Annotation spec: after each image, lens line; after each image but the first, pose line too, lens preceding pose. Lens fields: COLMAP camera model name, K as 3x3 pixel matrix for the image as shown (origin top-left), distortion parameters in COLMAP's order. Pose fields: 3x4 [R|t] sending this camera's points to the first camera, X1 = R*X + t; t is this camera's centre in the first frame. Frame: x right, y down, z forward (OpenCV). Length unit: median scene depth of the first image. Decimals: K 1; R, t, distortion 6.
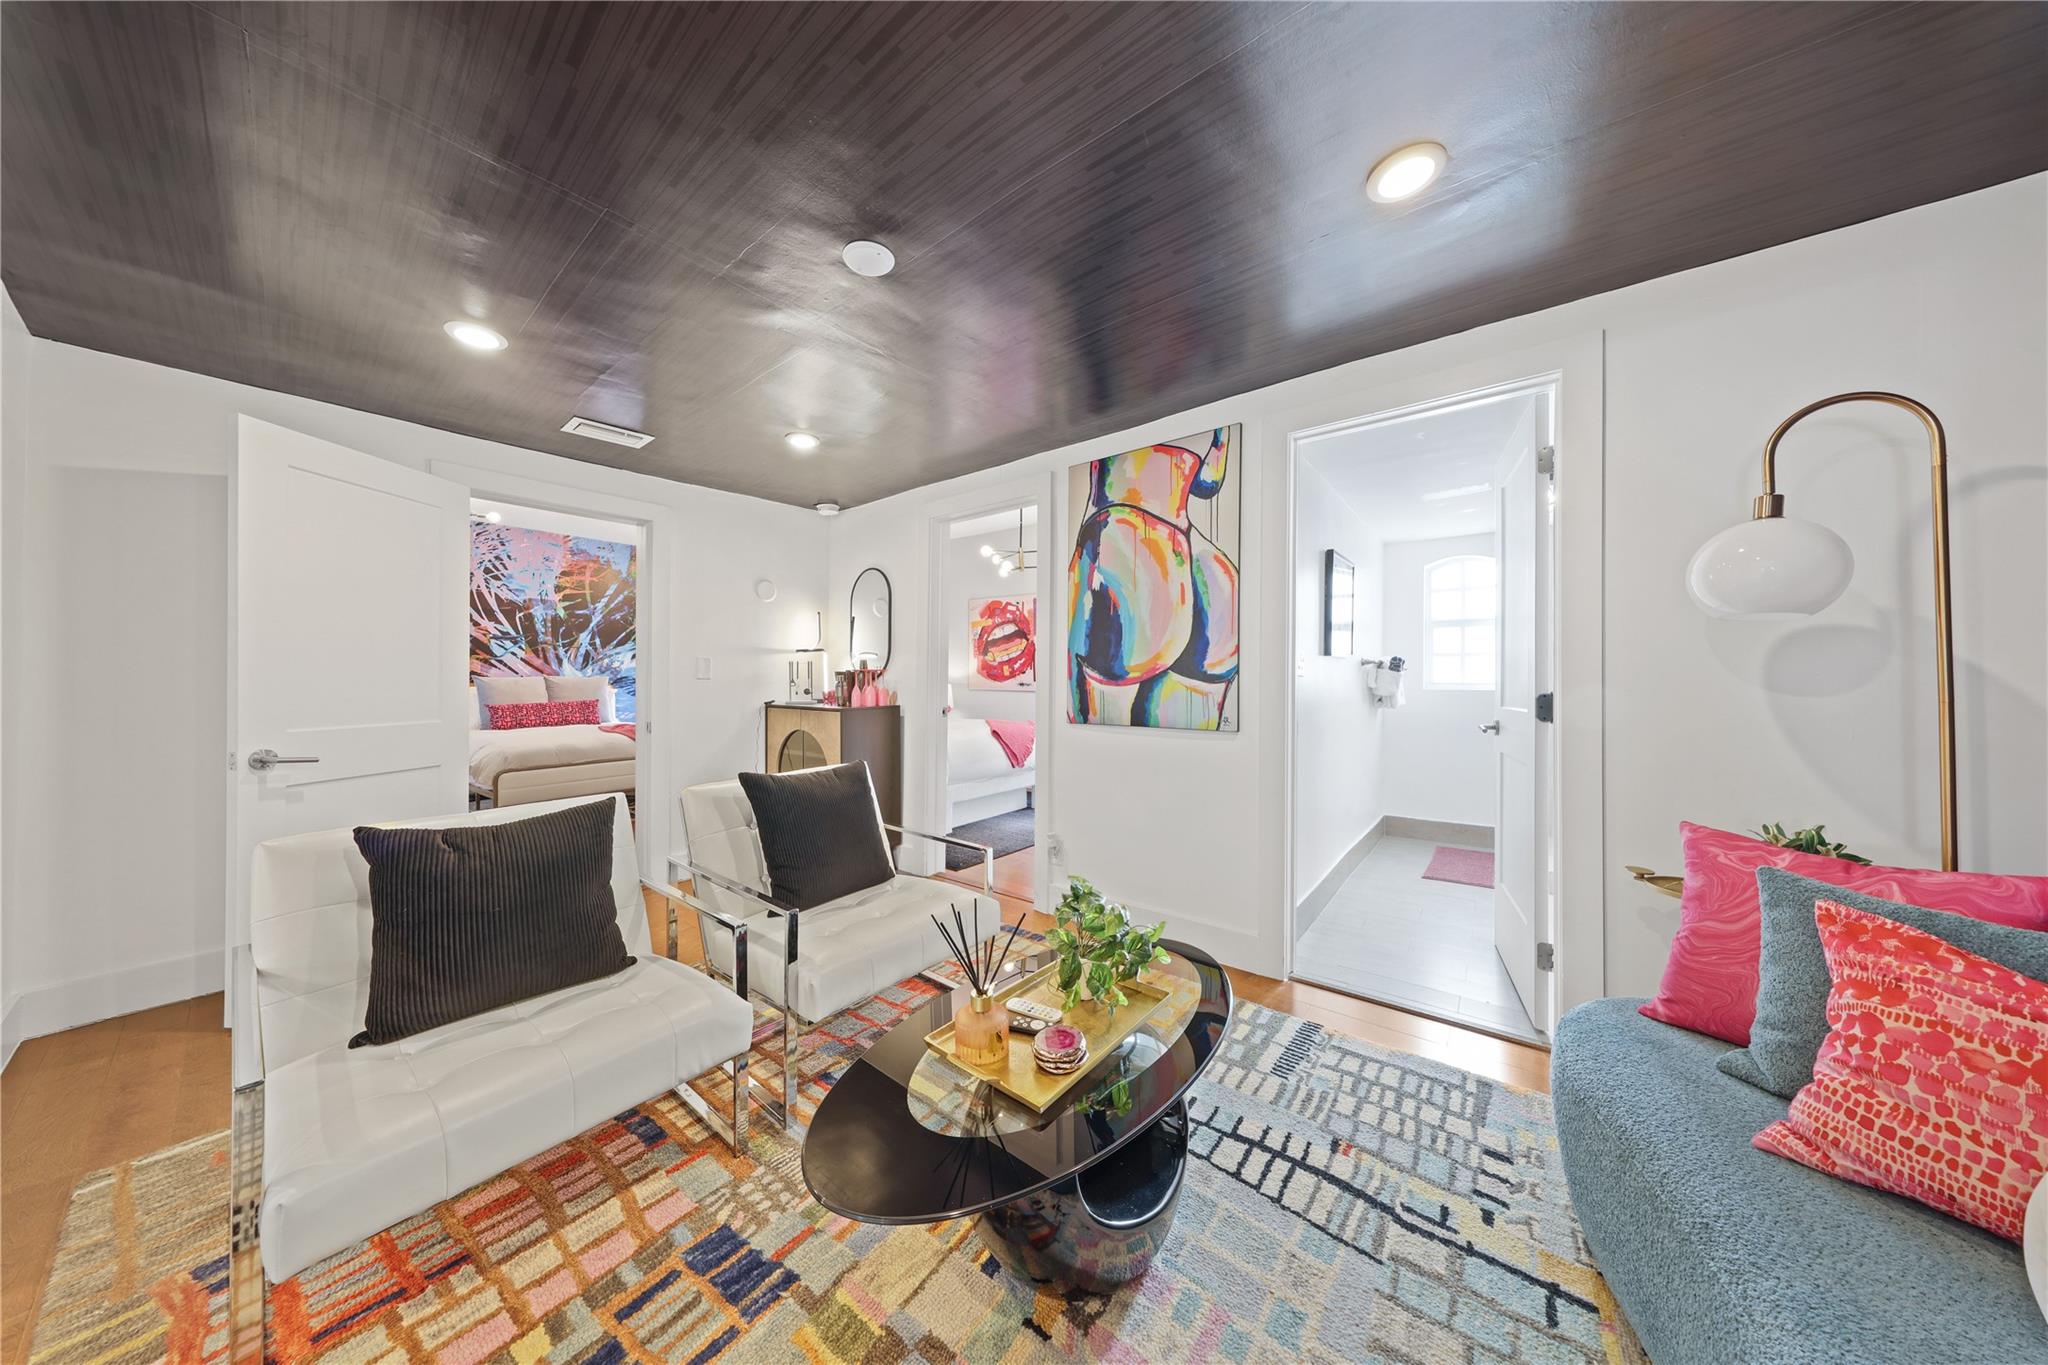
lens RADIAL K [[601.0, 0, 1019.0], [0, 601.0, 674.8], [0, 0, 1]] dist [-0.005844, 0.000091]
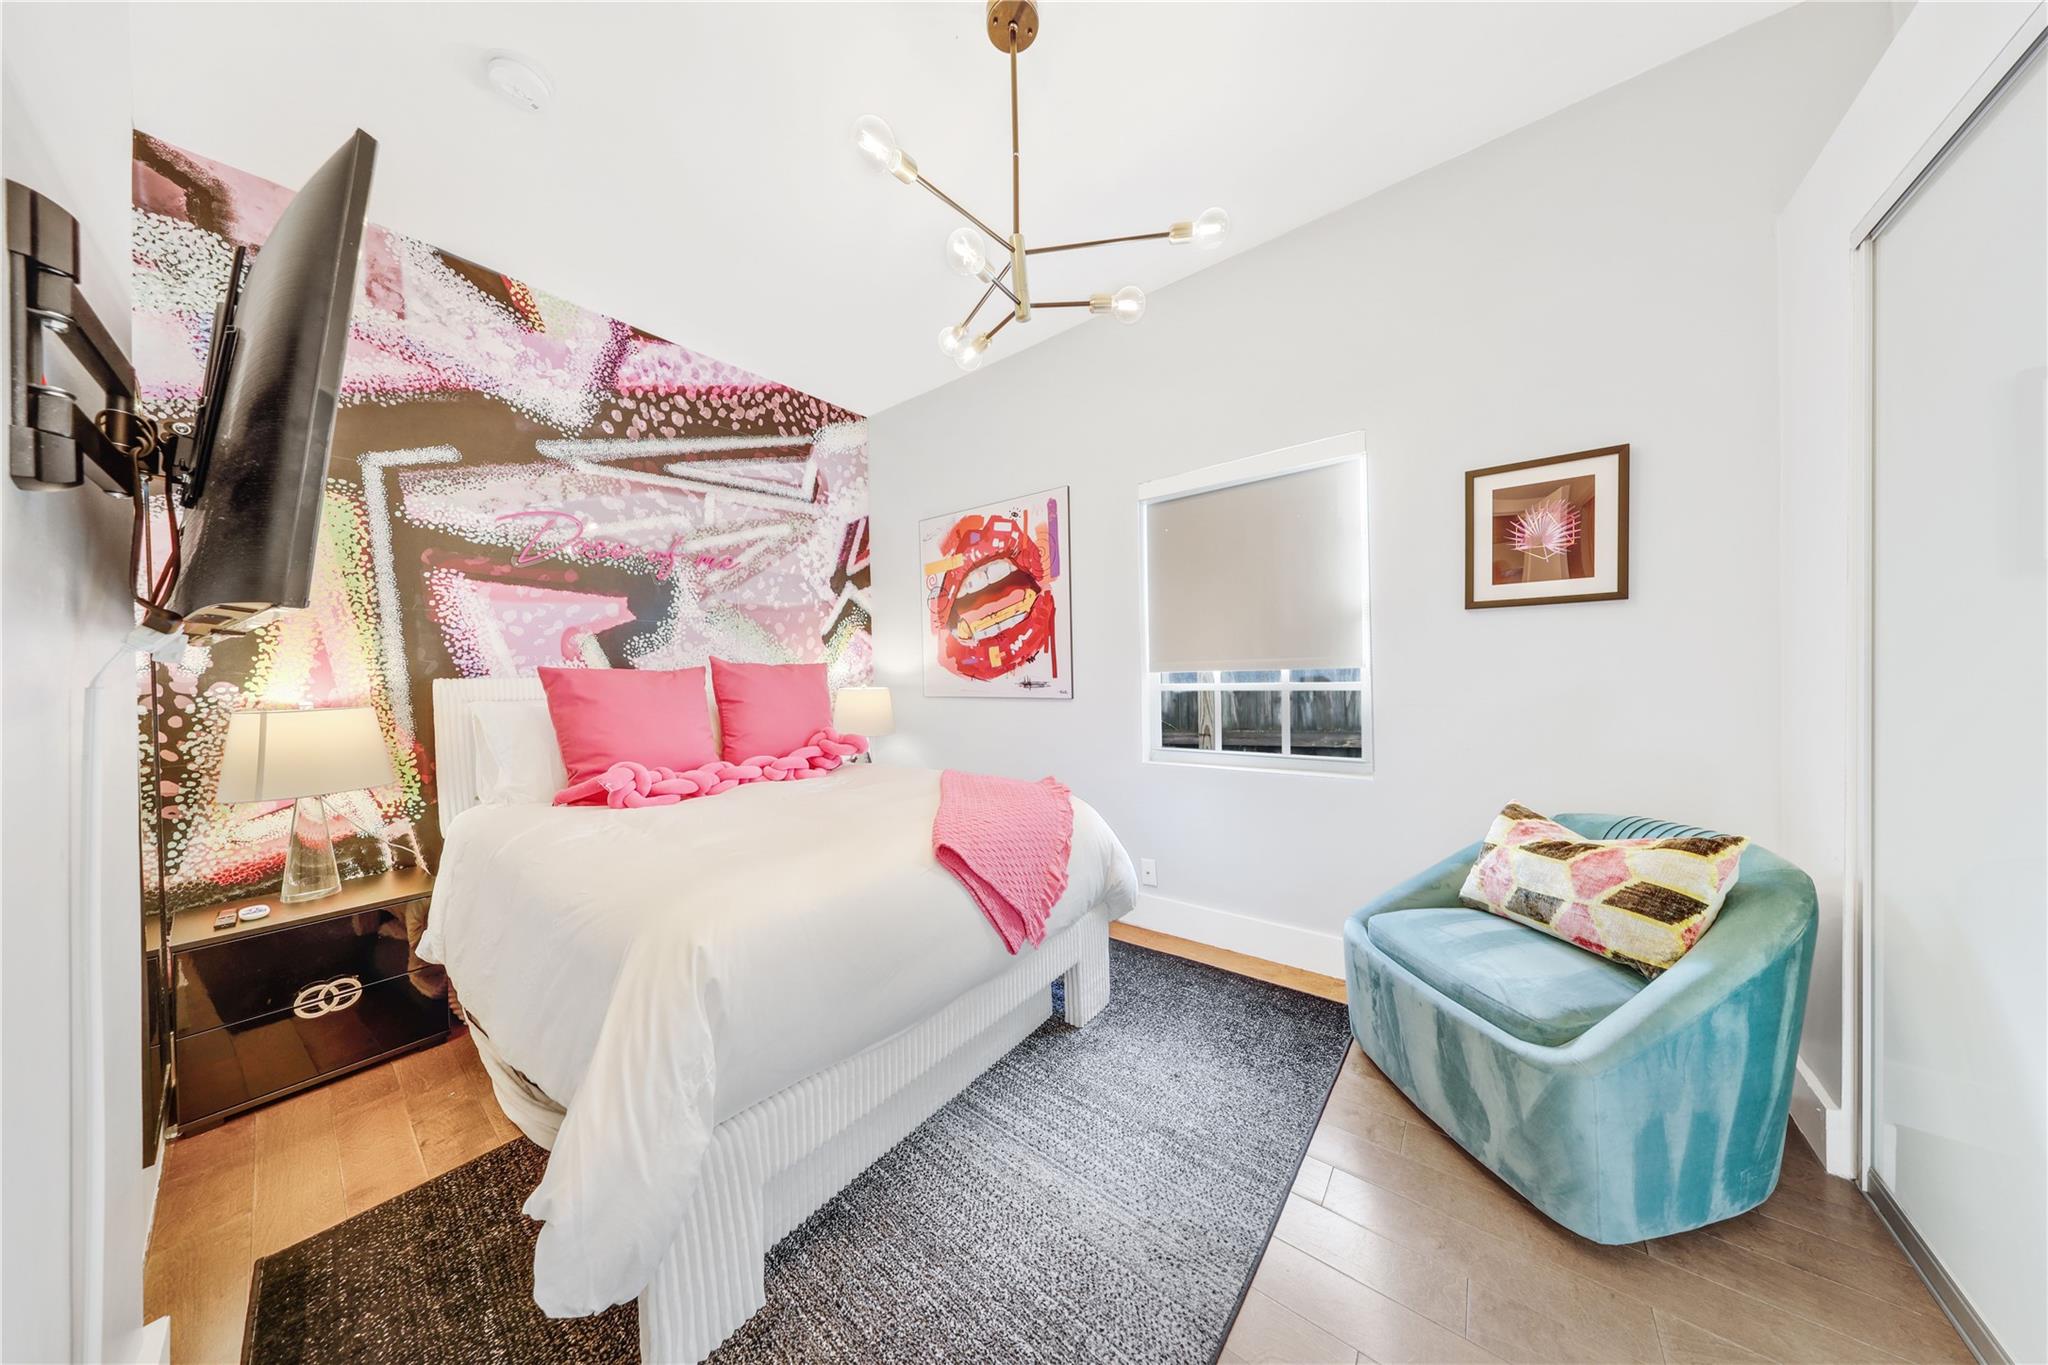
lens RADIAL K [[601.0, 0, 1020.0], [0, 601.0, 679.8], [0, 0, 1]] dist [-0.005844, 0.000091]
pose [[0.999654, -0.026246, -0.001983, -0.000511], [0.026255, 0.999646, 0.004329, 0.010348], [0.001868, -0.004380, 0.999989, 0.514343]]
